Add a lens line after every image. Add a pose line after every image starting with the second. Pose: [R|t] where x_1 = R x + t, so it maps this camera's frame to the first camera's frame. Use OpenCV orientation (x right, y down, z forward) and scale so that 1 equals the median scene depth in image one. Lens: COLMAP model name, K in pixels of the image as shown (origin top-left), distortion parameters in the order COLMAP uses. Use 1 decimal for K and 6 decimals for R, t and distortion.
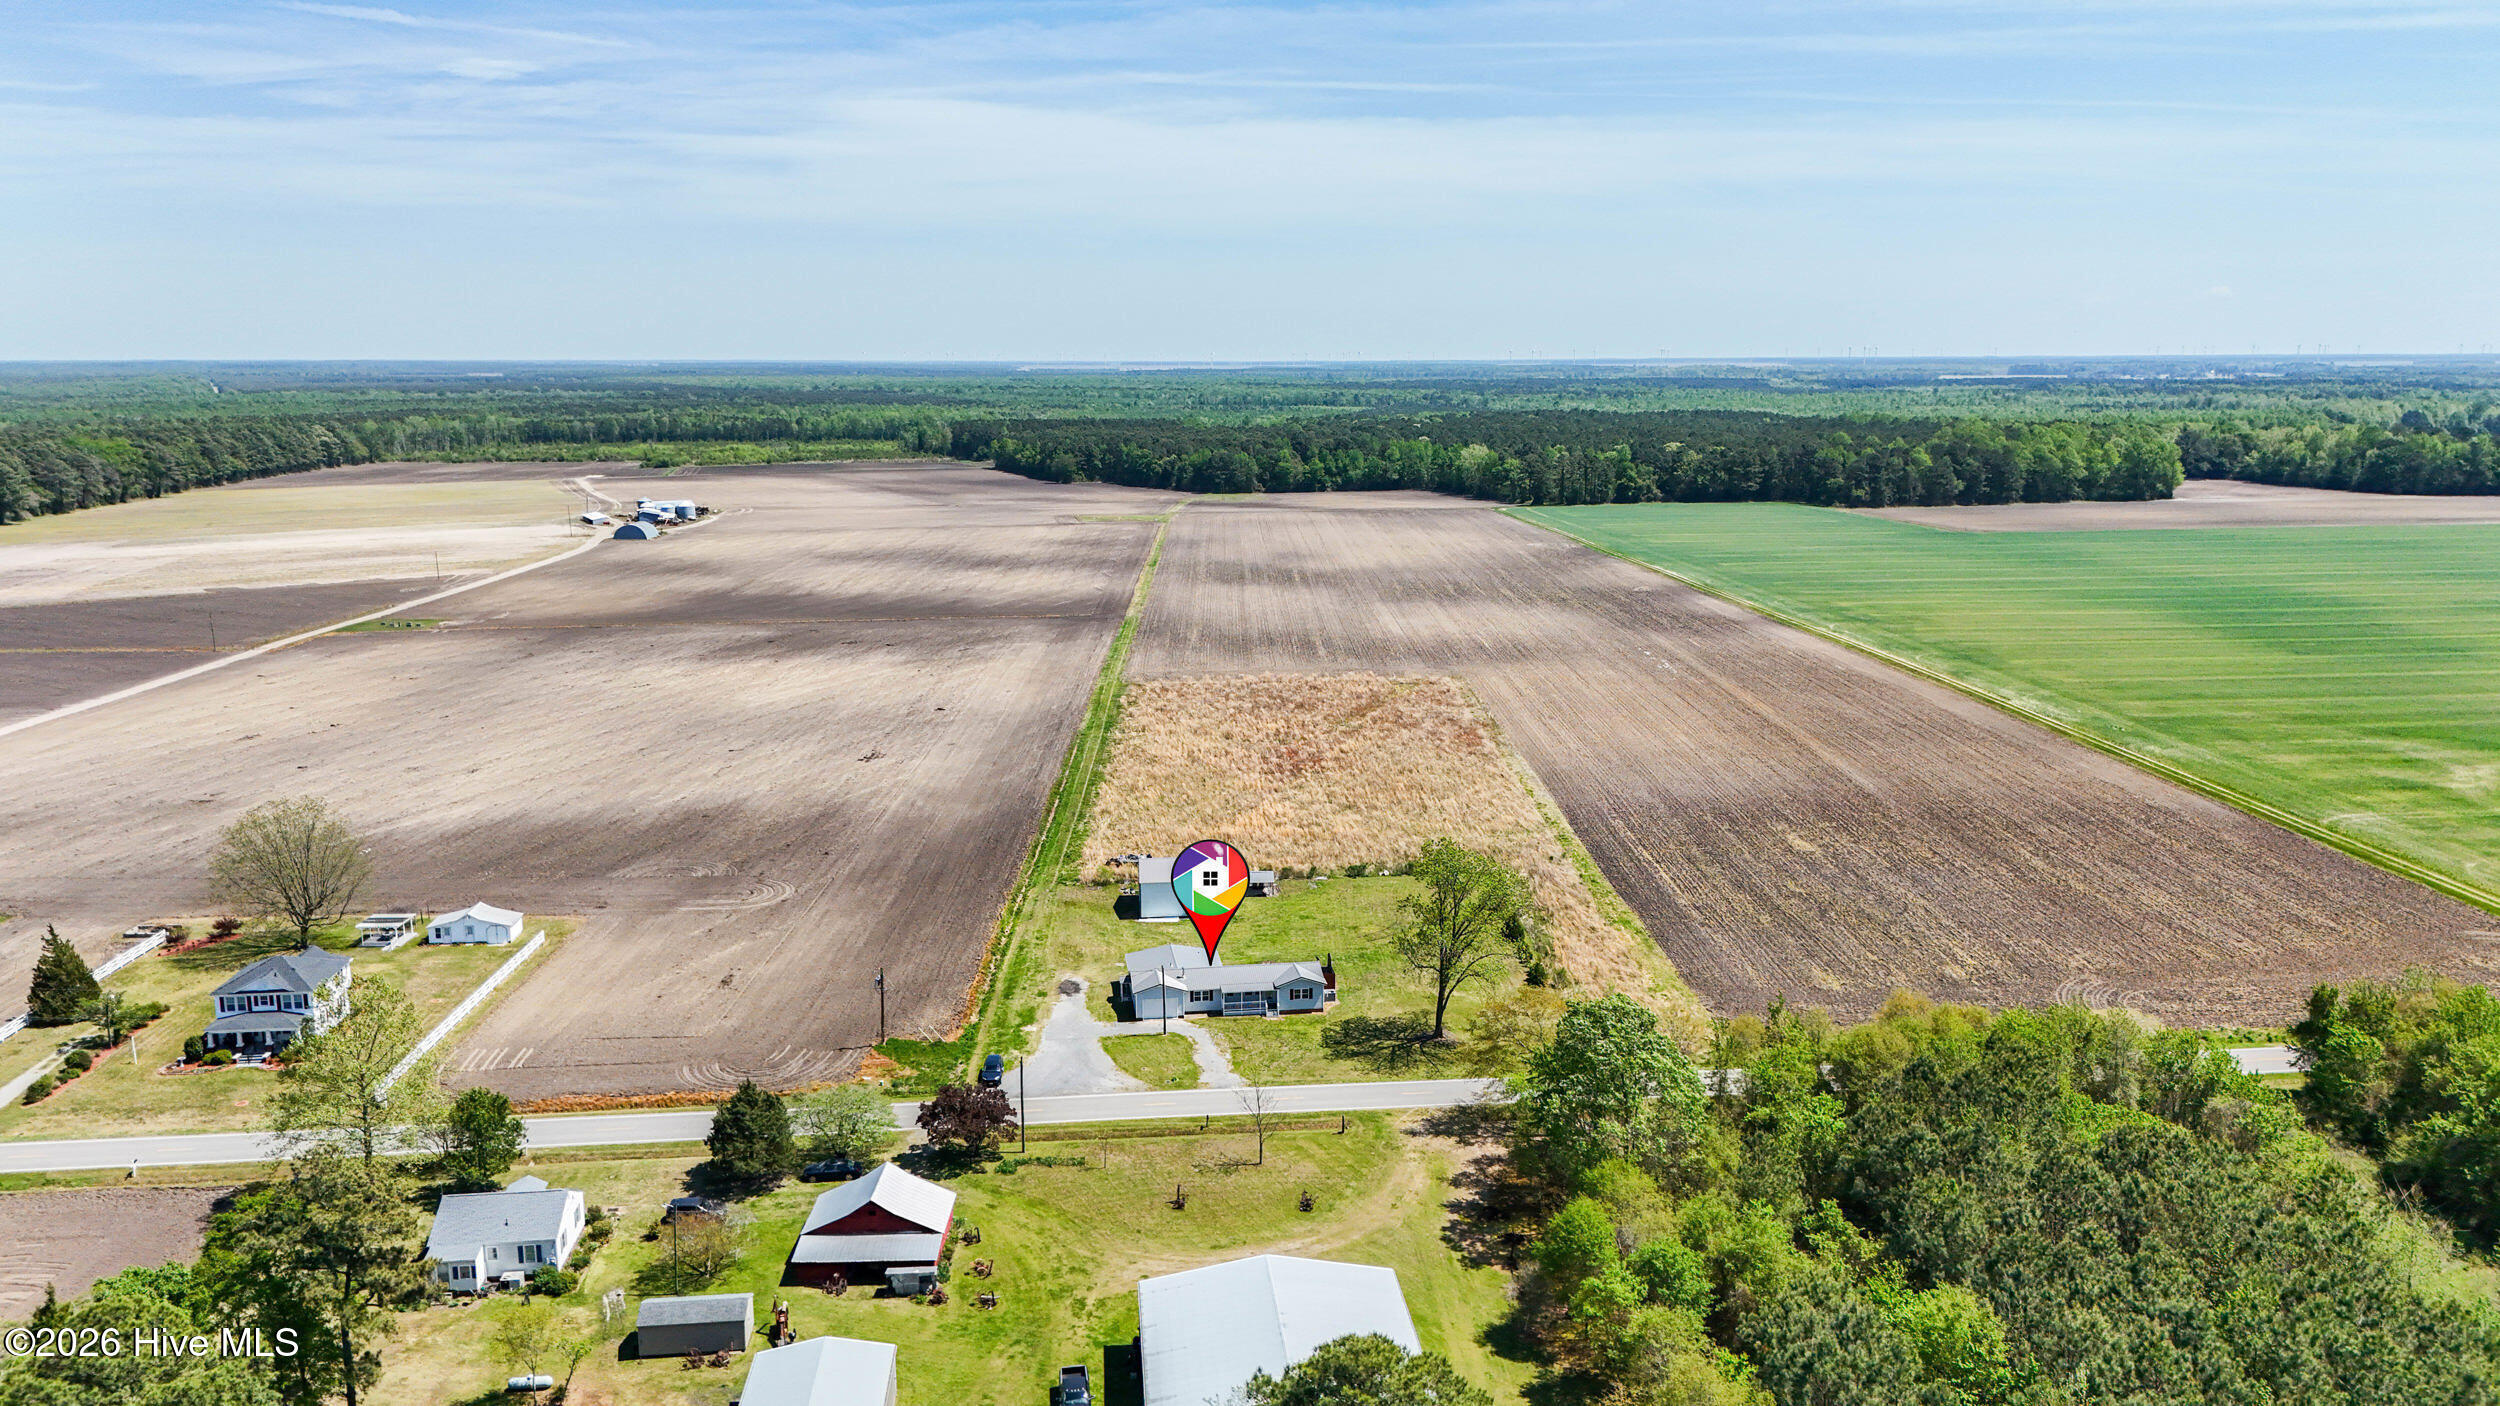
lens RADIAL K [[1839.8, 0, 1265.8], [0, 1839.8, 696.7], [0, 0, 1]] dist [0.042857, -0.013344]
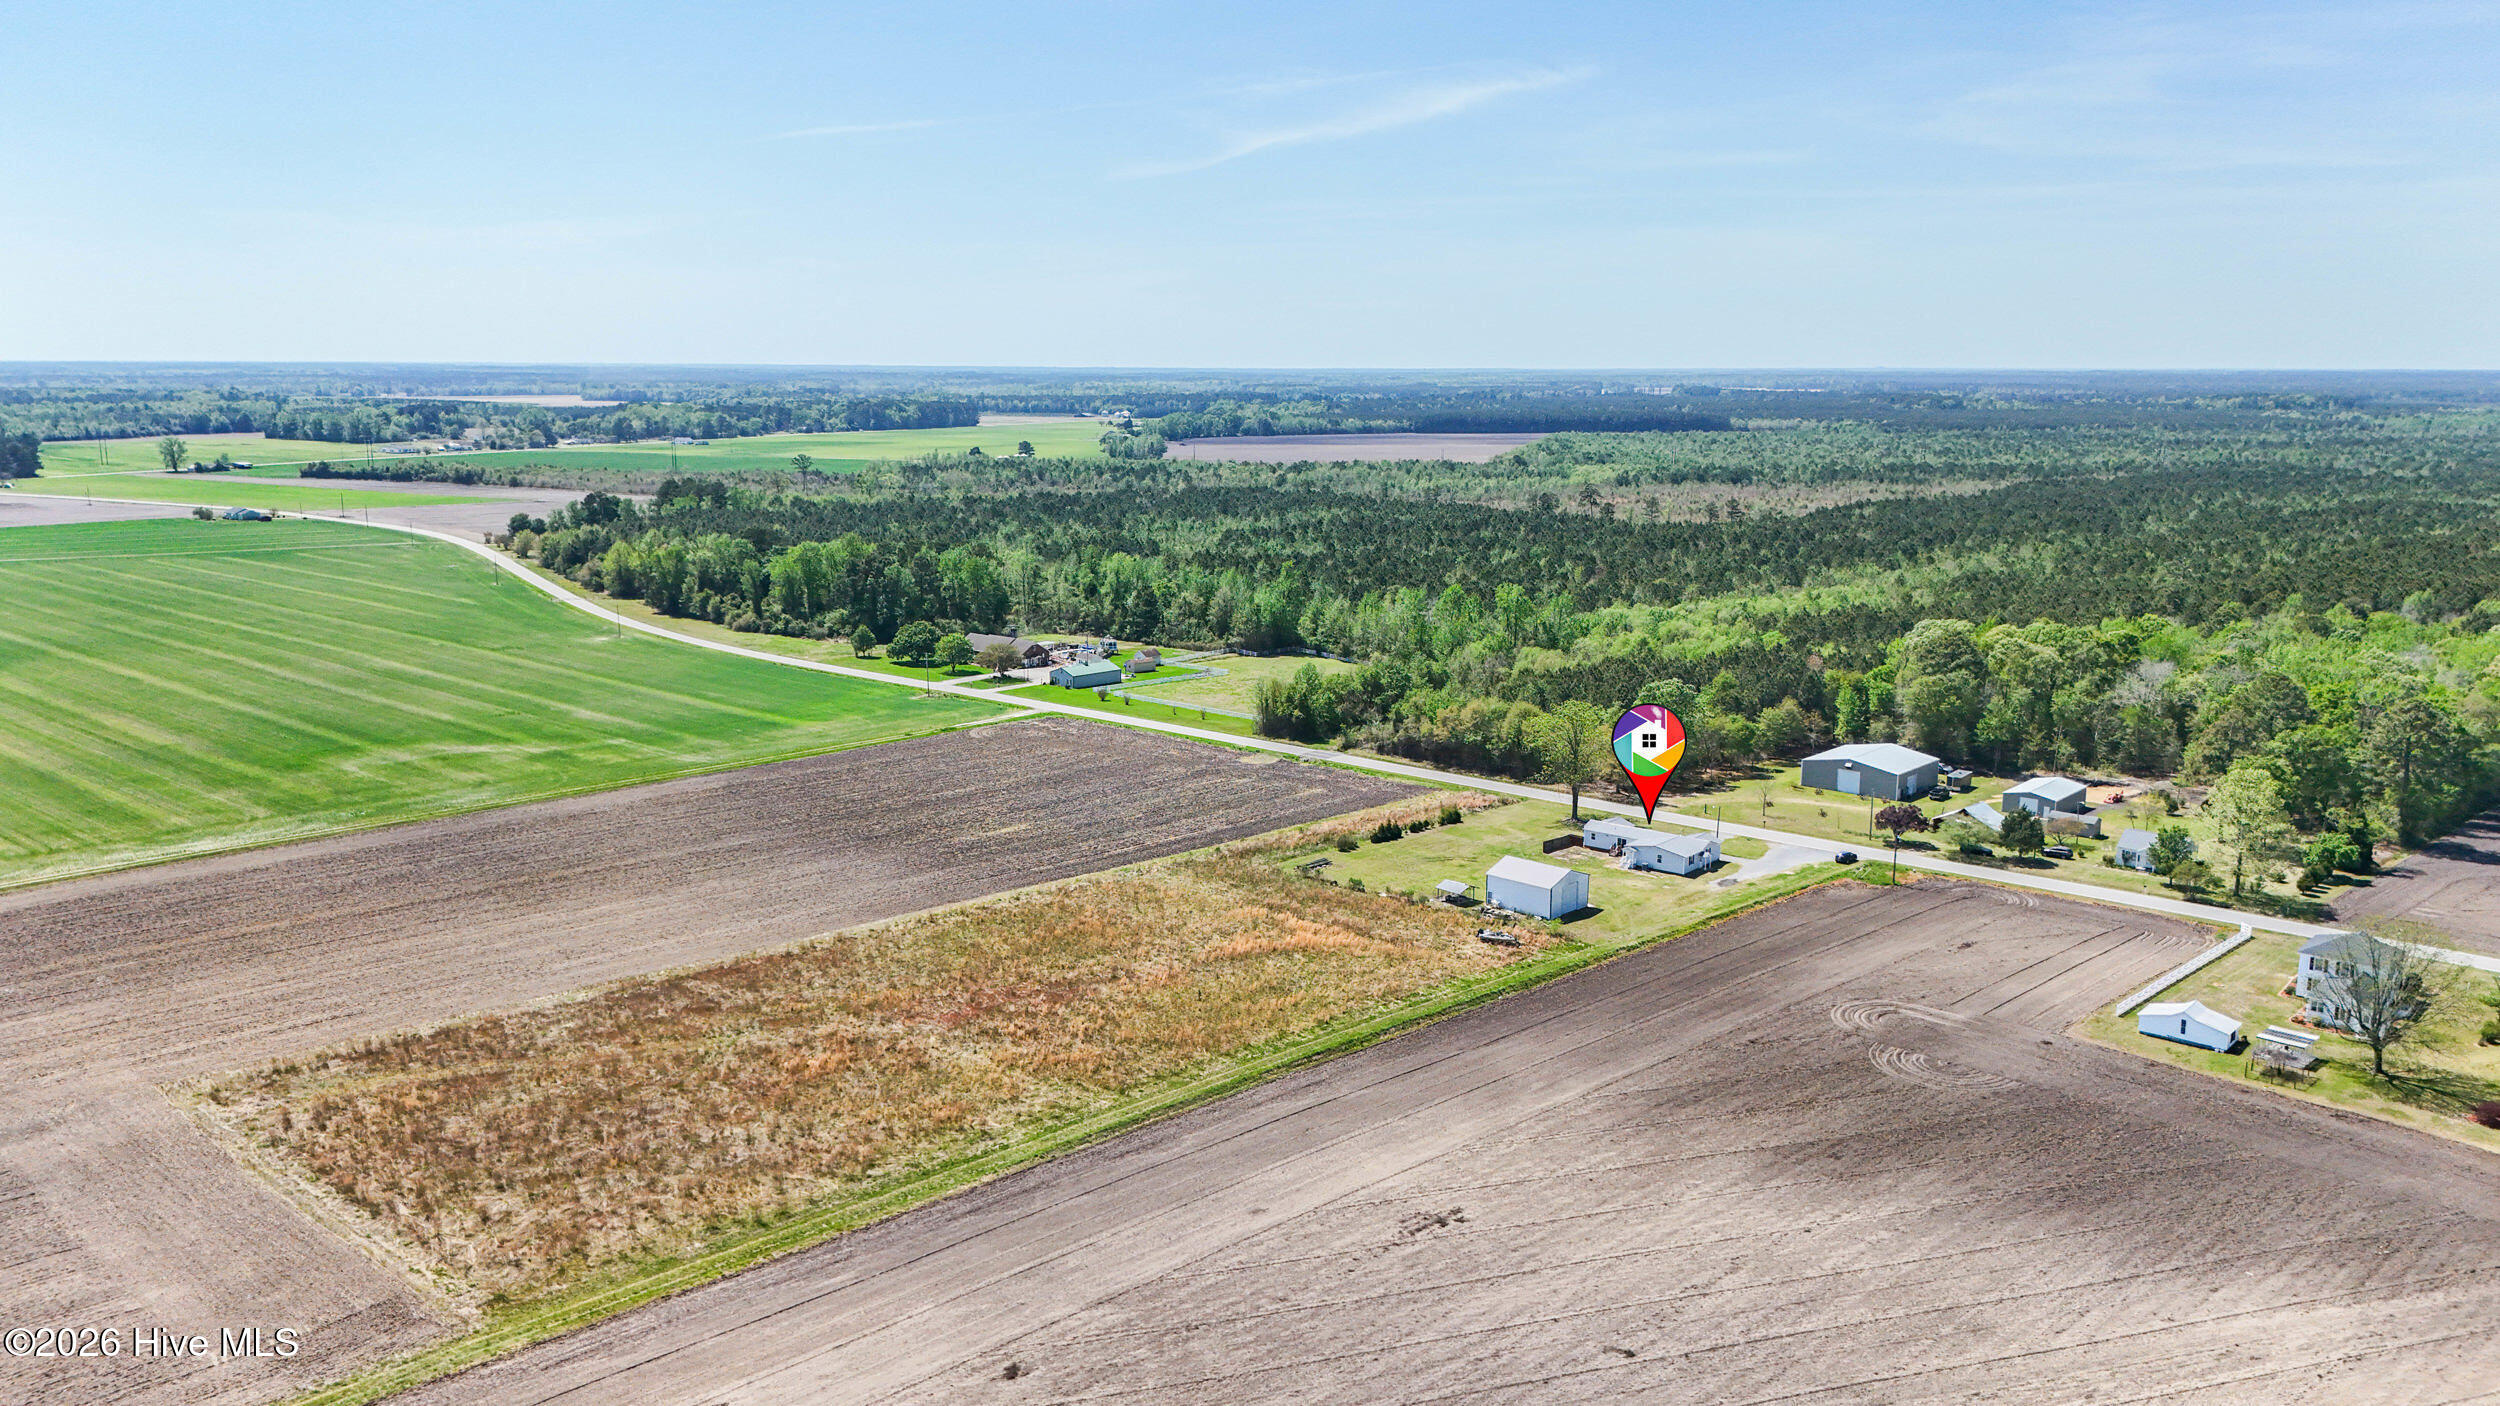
lens RADIAL K [[1839.8, 0, 1255.2], [0, 1839.8, 701.7], [0, 0, 1]] dist [0.042857, -0.013344]
pose [[-0.675495, -0.135207, 0.724862, -0.199953], [0.129721, 0.945922, 0.297327, -0.099826], [-0.725864, 0.294873, -0.621427, 0.488543]]
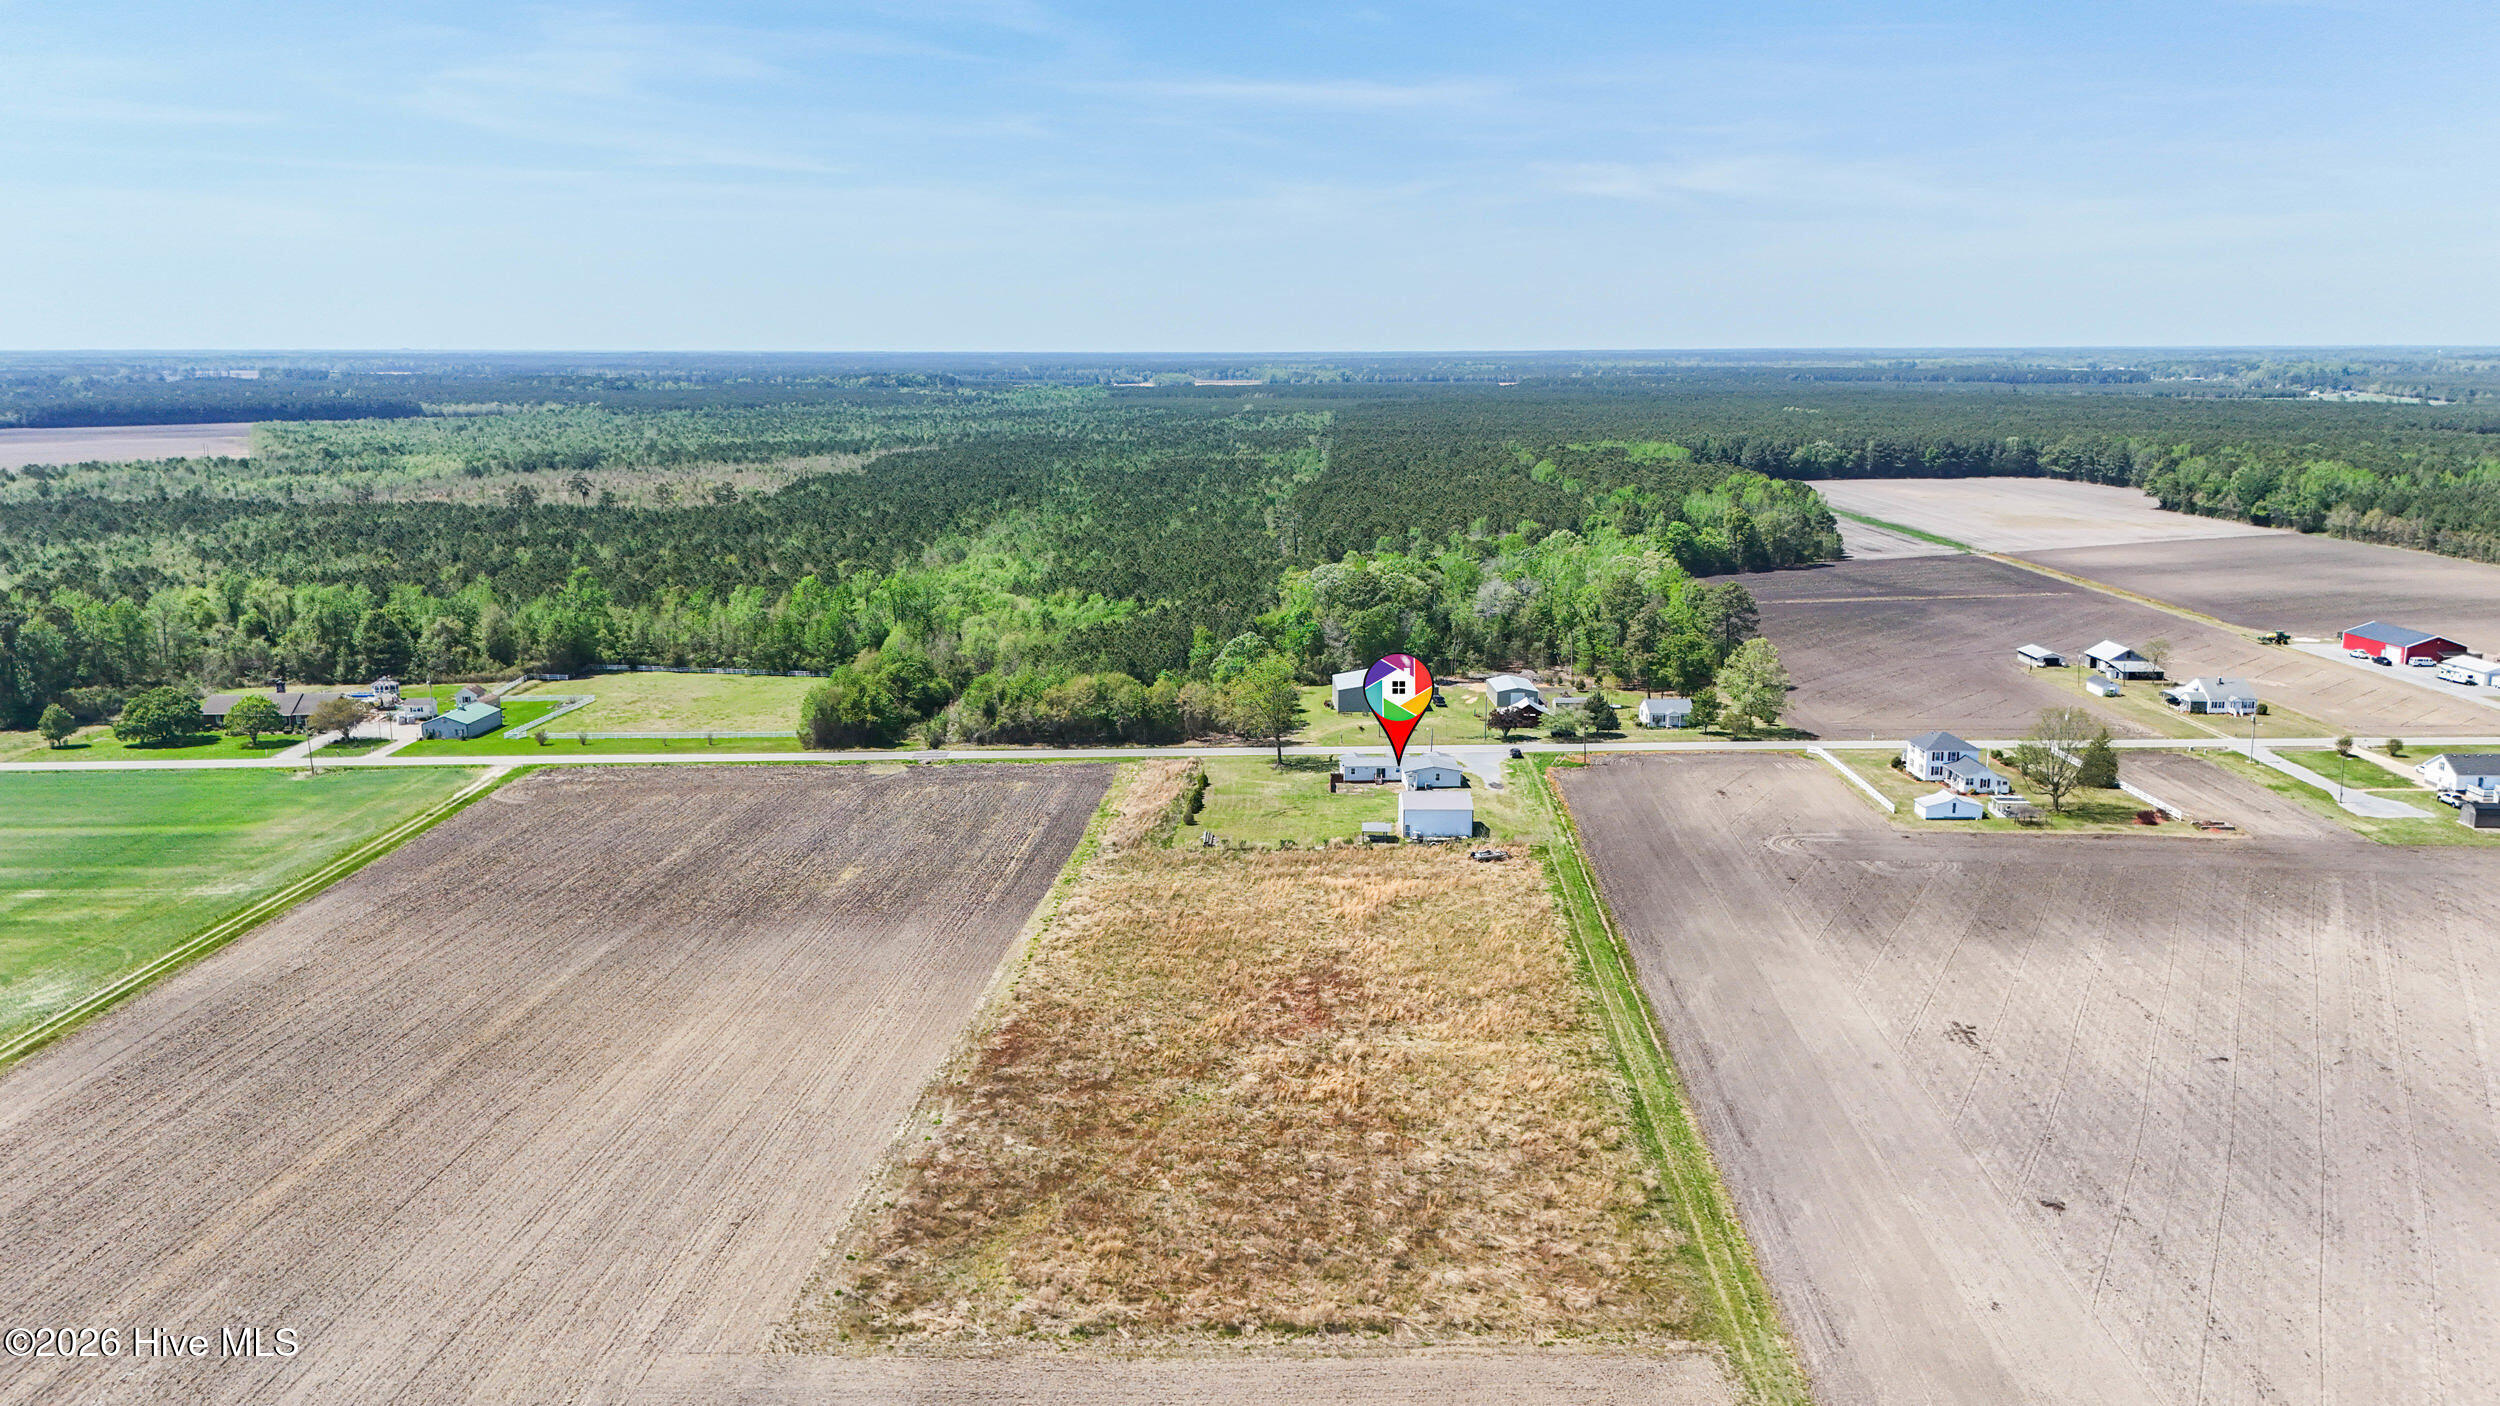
lens RADIAL K [[1839.8, 0, 1253.6], [0, 1839.8, 703.5], [0, 0, 1]] dist [0.042857, -0.013344]
pose [[-0.996696, -0.012392, 0.080268, -0.005671], [0.017728, 0.931269, 0.363901, -0.117614], [-0.079261, 0.364121, -0.927973, 0.586378]]
